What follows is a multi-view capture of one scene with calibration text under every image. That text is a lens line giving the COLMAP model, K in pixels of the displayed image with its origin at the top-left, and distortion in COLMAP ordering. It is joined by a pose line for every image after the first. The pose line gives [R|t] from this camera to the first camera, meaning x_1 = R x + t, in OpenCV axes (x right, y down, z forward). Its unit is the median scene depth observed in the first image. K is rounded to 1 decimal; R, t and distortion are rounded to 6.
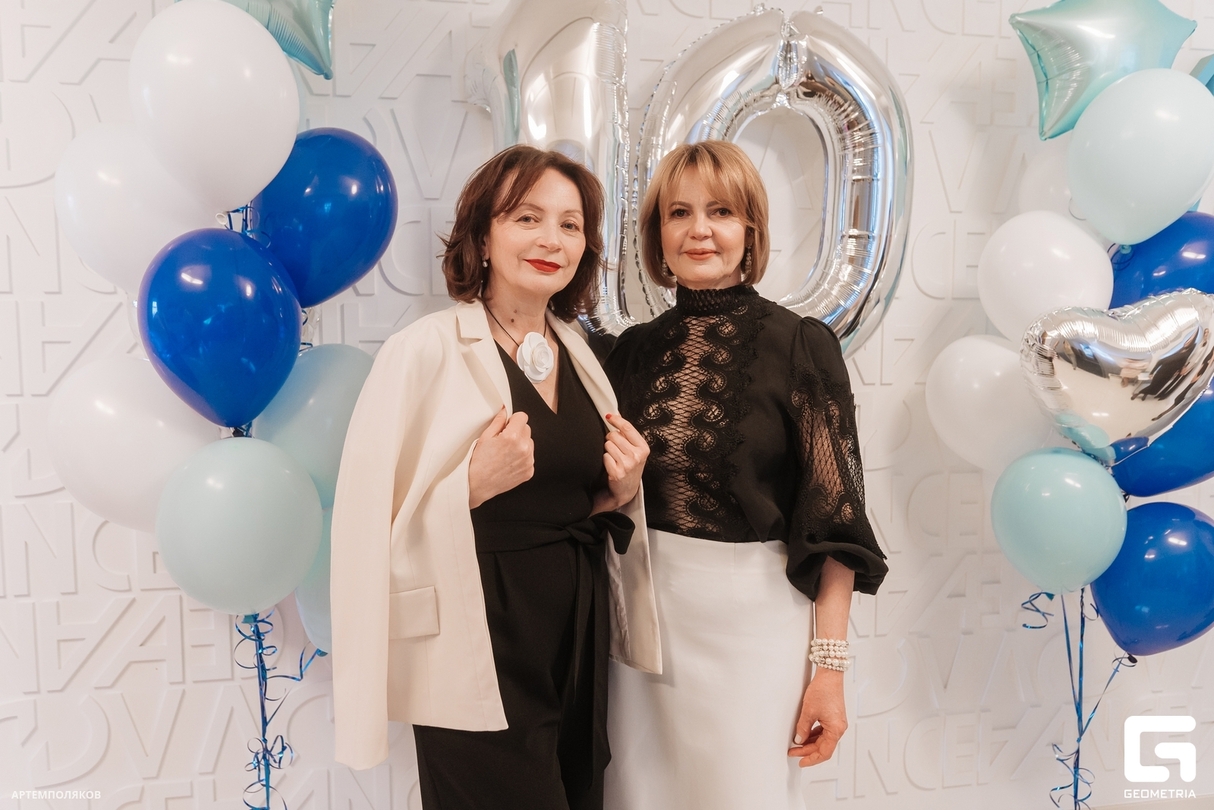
lens RADIAL K [[844.7, 0, 594.0], [0, 844.7, 422.5], [0, 0, 1]] dist [-0.011708, 0.004466]
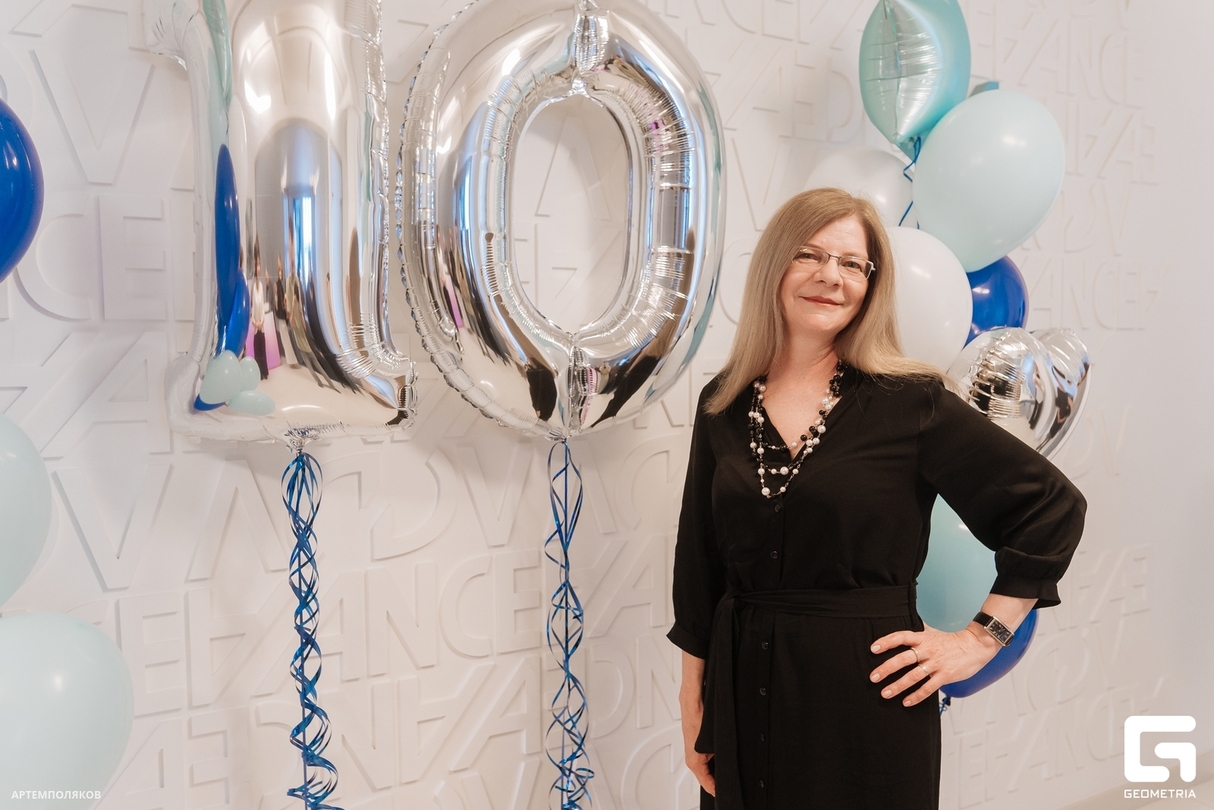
lens RADIAL K [[806.3, 0, 582.1], [0, 806.3, 407.4], [0, 0, 1]] dist [-0.004865, -0.002112]
pose [[0.962367, -0.025444, 0.270559, 0.004902], [0.034819, 0.998946, -0.029906, -0.046175], [-0.269513, 0.038202, 0.962239, 0.253163]]
